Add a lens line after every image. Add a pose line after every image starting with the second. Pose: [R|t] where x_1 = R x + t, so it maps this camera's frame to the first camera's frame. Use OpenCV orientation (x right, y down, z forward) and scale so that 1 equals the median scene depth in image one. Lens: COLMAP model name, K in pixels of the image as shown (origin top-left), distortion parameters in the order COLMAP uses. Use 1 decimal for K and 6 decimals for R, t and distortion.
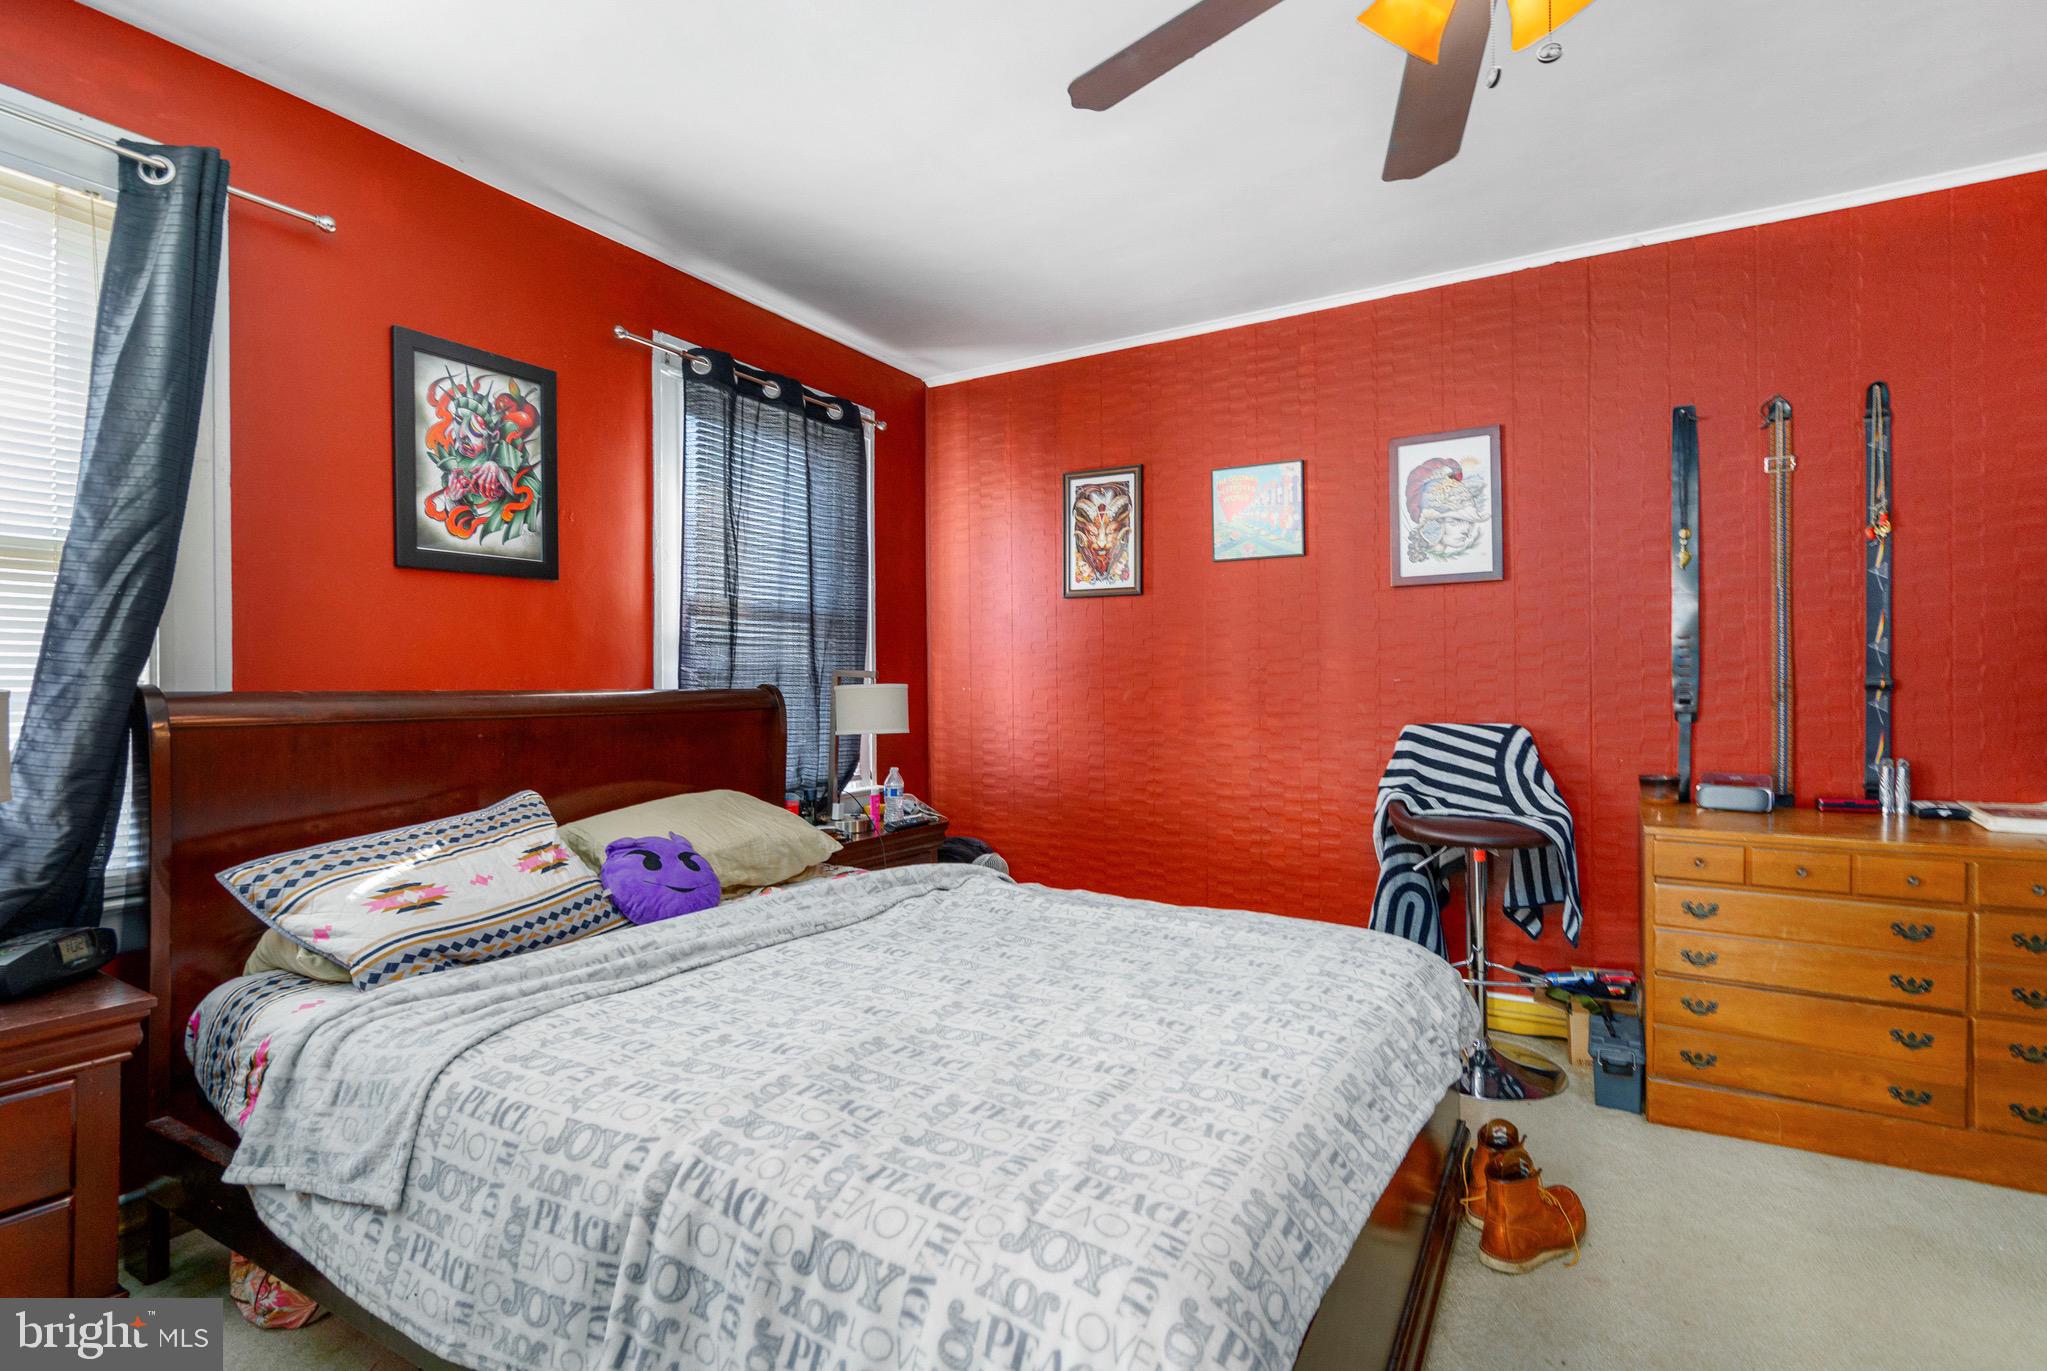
lens RADIAL K [[986.9, 0, 1030.5], [0, 986.9, 676.0], [0, 0, 1]] dist [-0.003068, 0.001867]
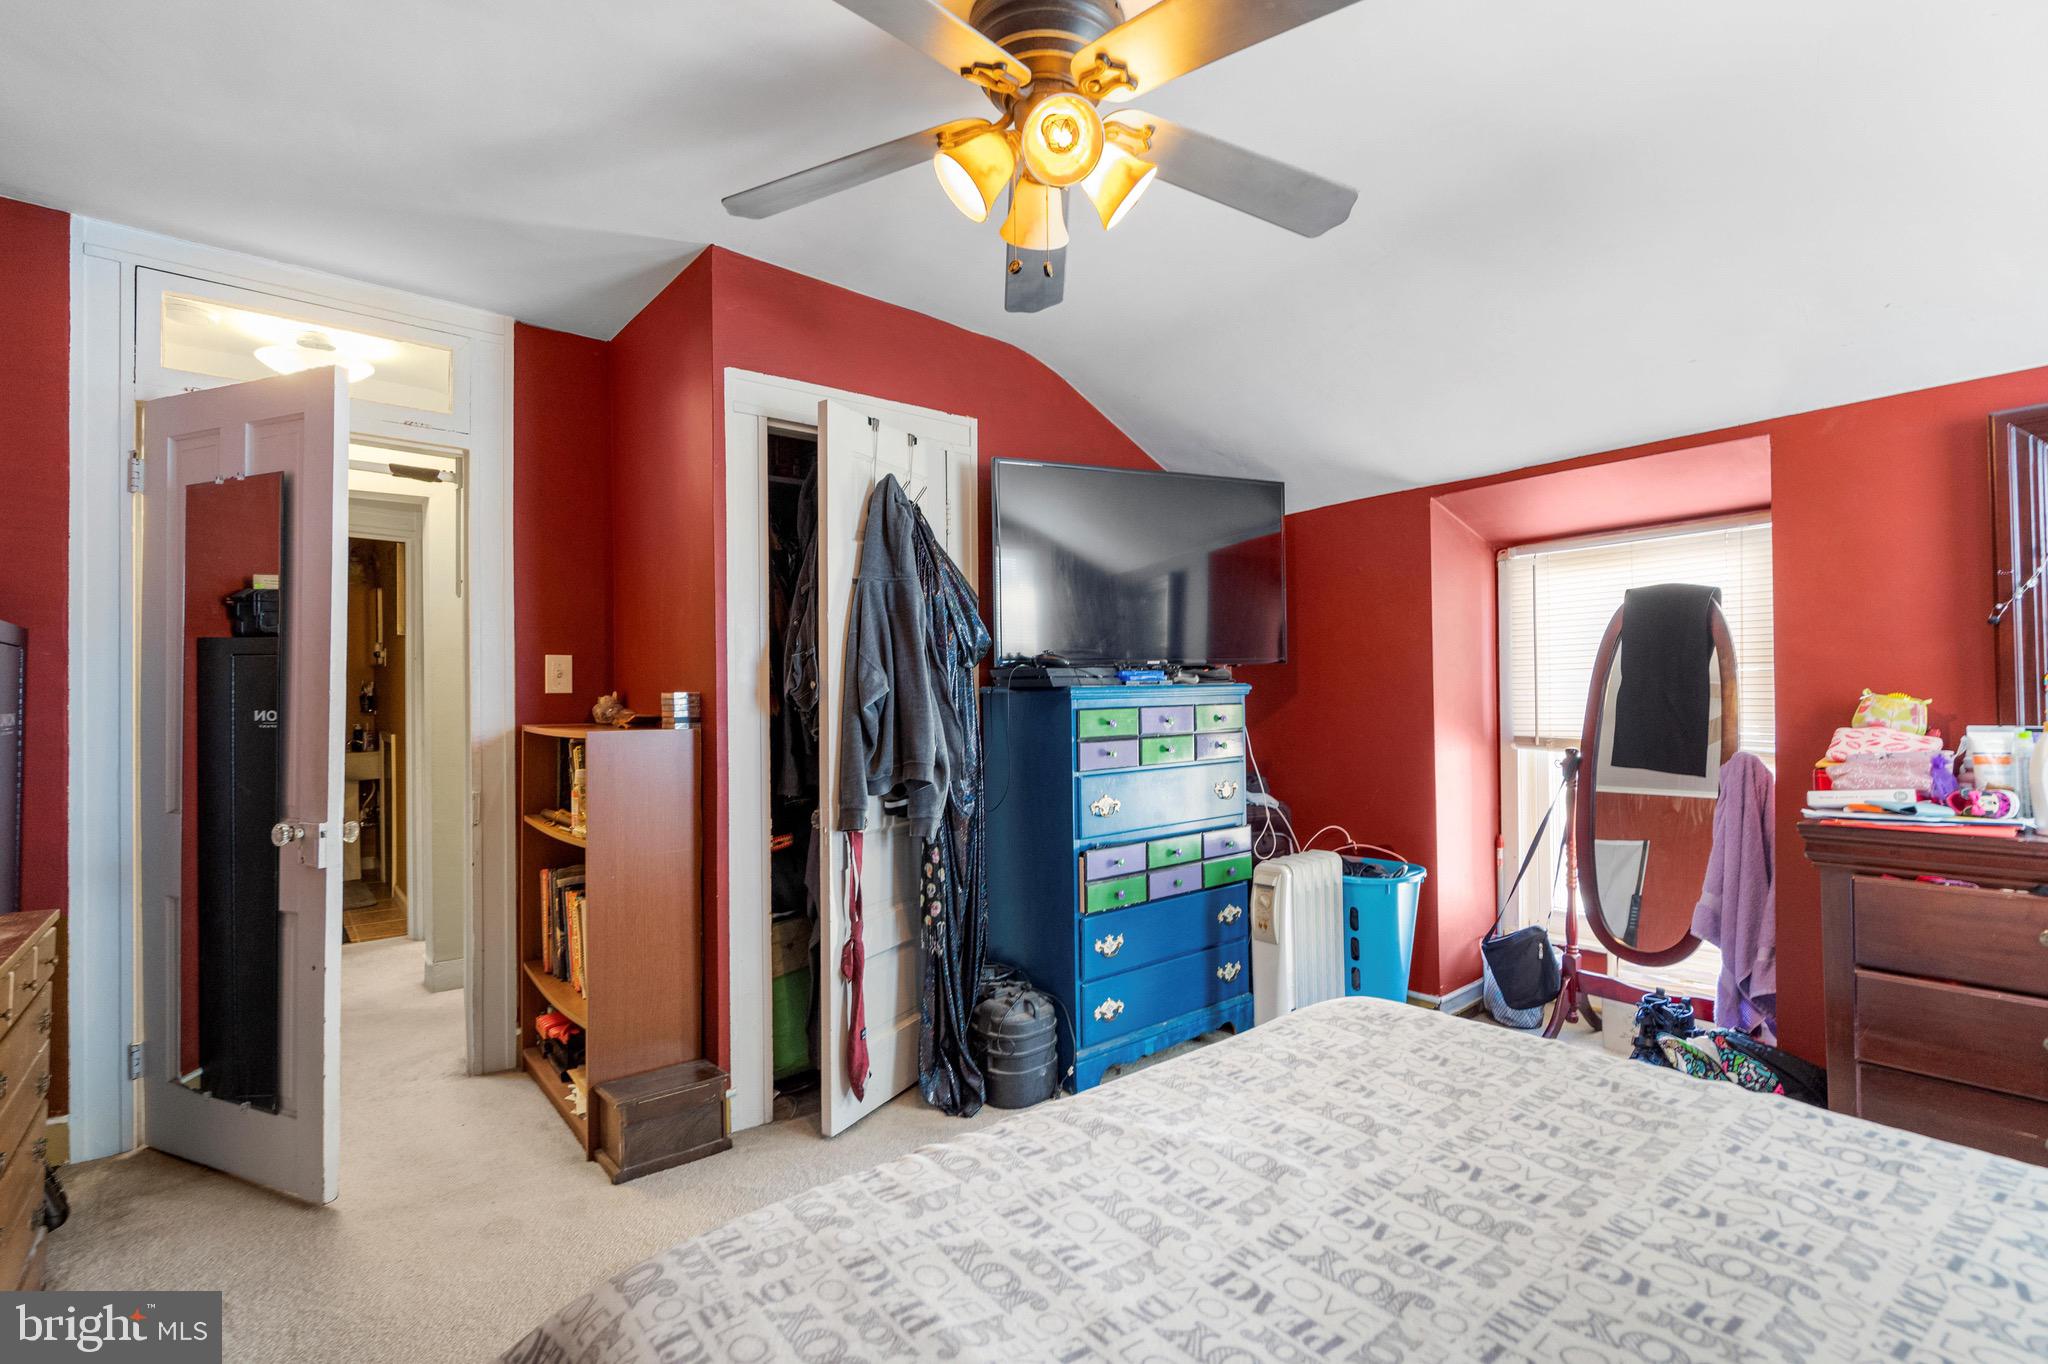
lens RADIAL K [[938.3, 0, 1031.5], [0, 938.3, 688.5], [0, 0, 1]] dist [-0.002455, 0.001190]
pose [[-0.933773, 0.019229, 0.357350, 0.022566], [0.015303, 0.999788, -0.013811, -0.009098], [-0.357540, -0.007428, -0.933868, 1.106498]]
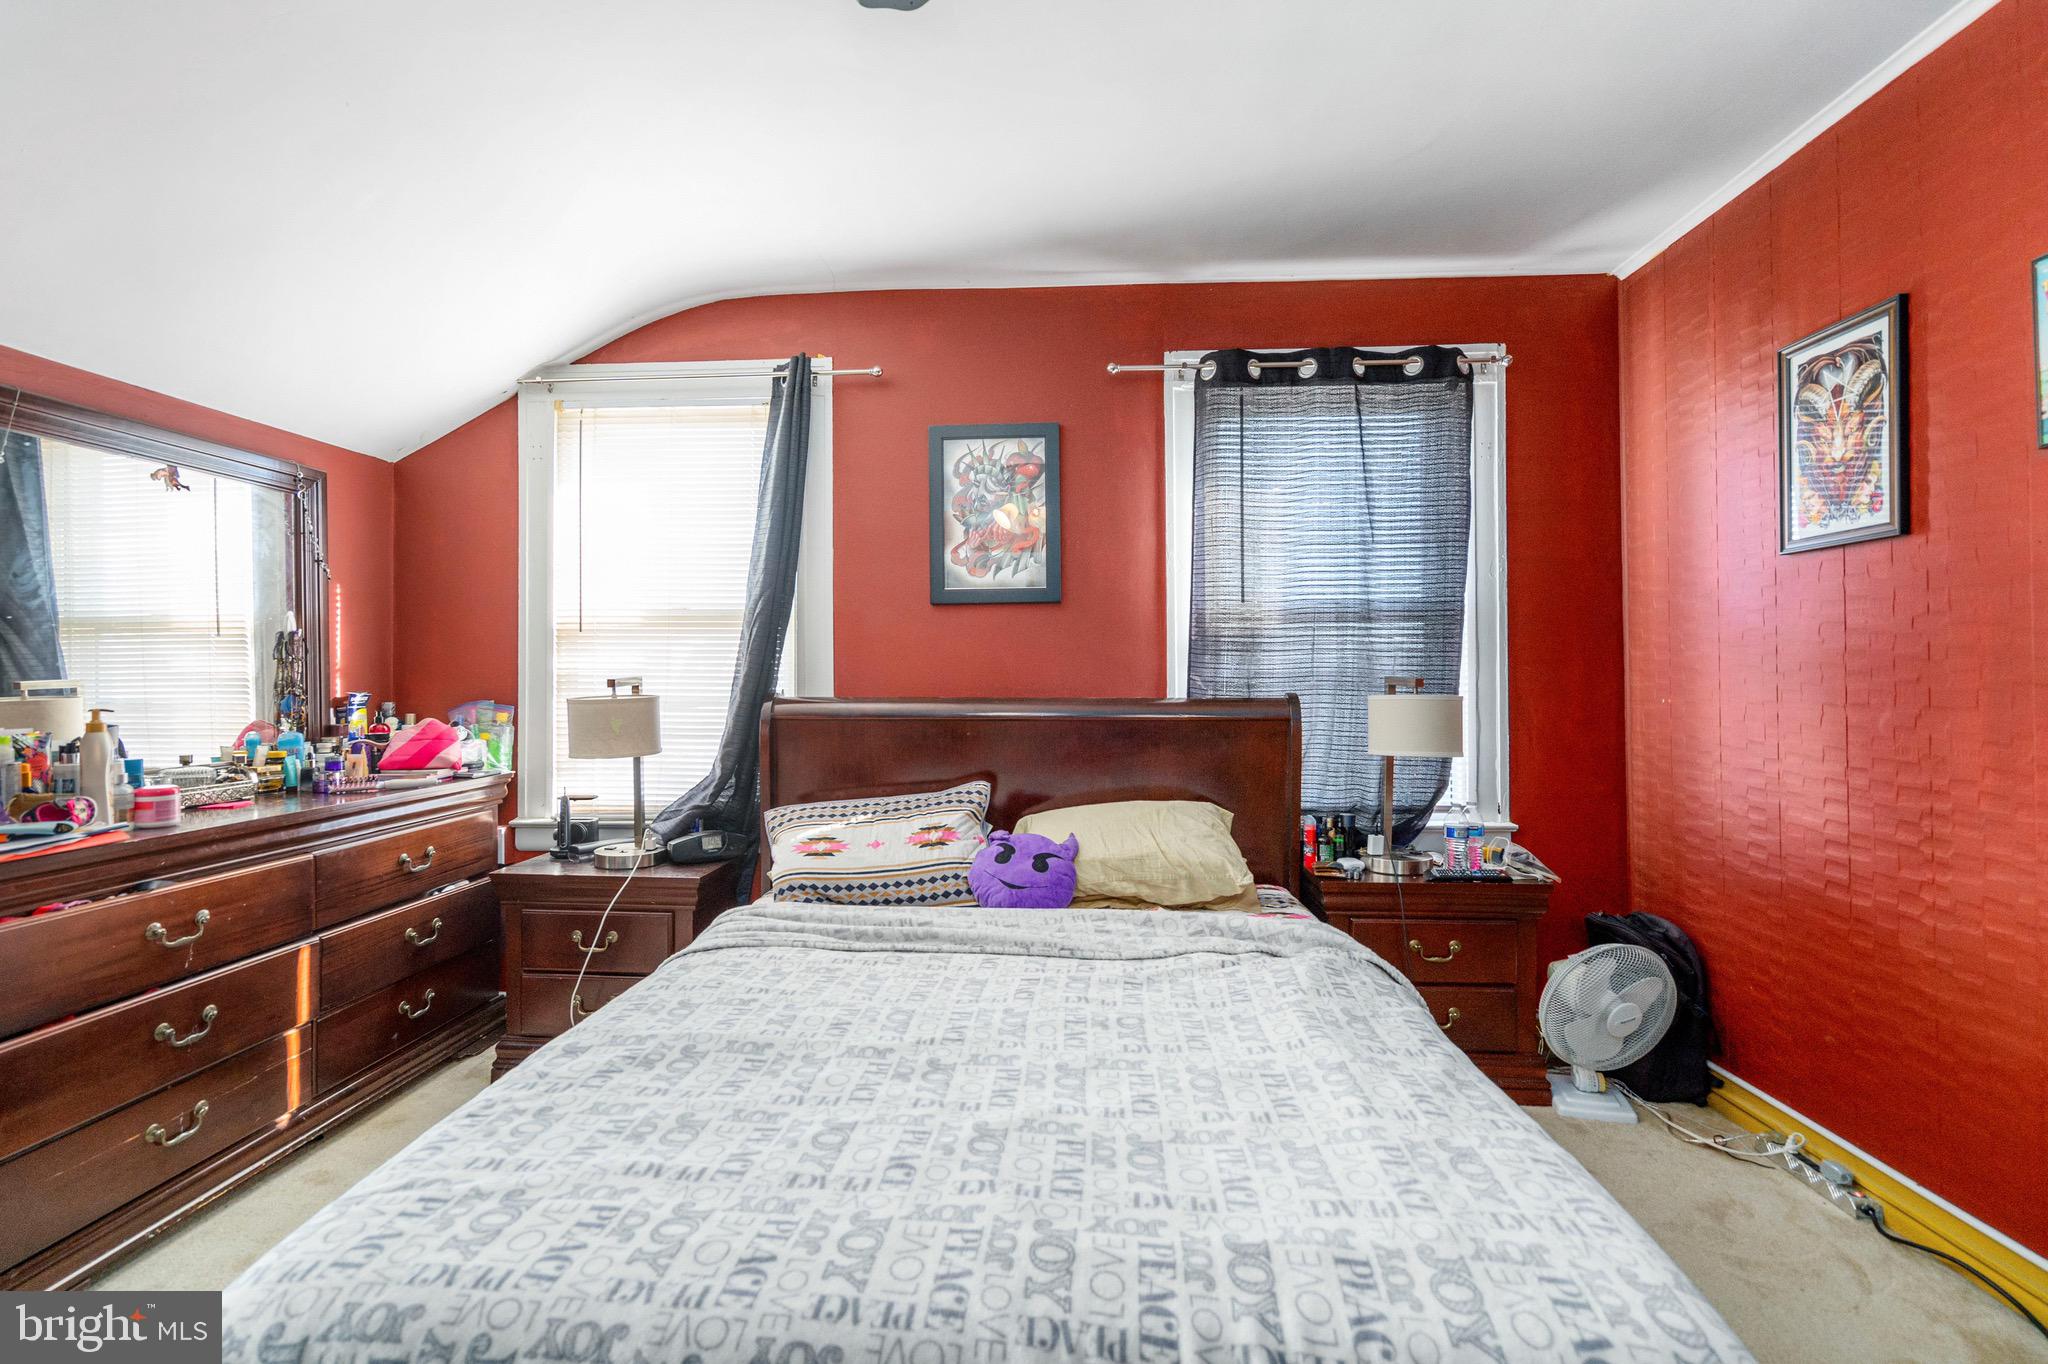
lens RADIAL K [[955.0, 0, 1005.4], [0, 955.0, 671.5], [0, 0, 1]] dist [-0.005878, 0.000057]
pose [[0.441954, -0.006494, -0.897014, 0.501836], [0.006923, 0.999969, -0.003829, -0.012419], [0.897011, -0.004518, 0.441985, 0.454702]]
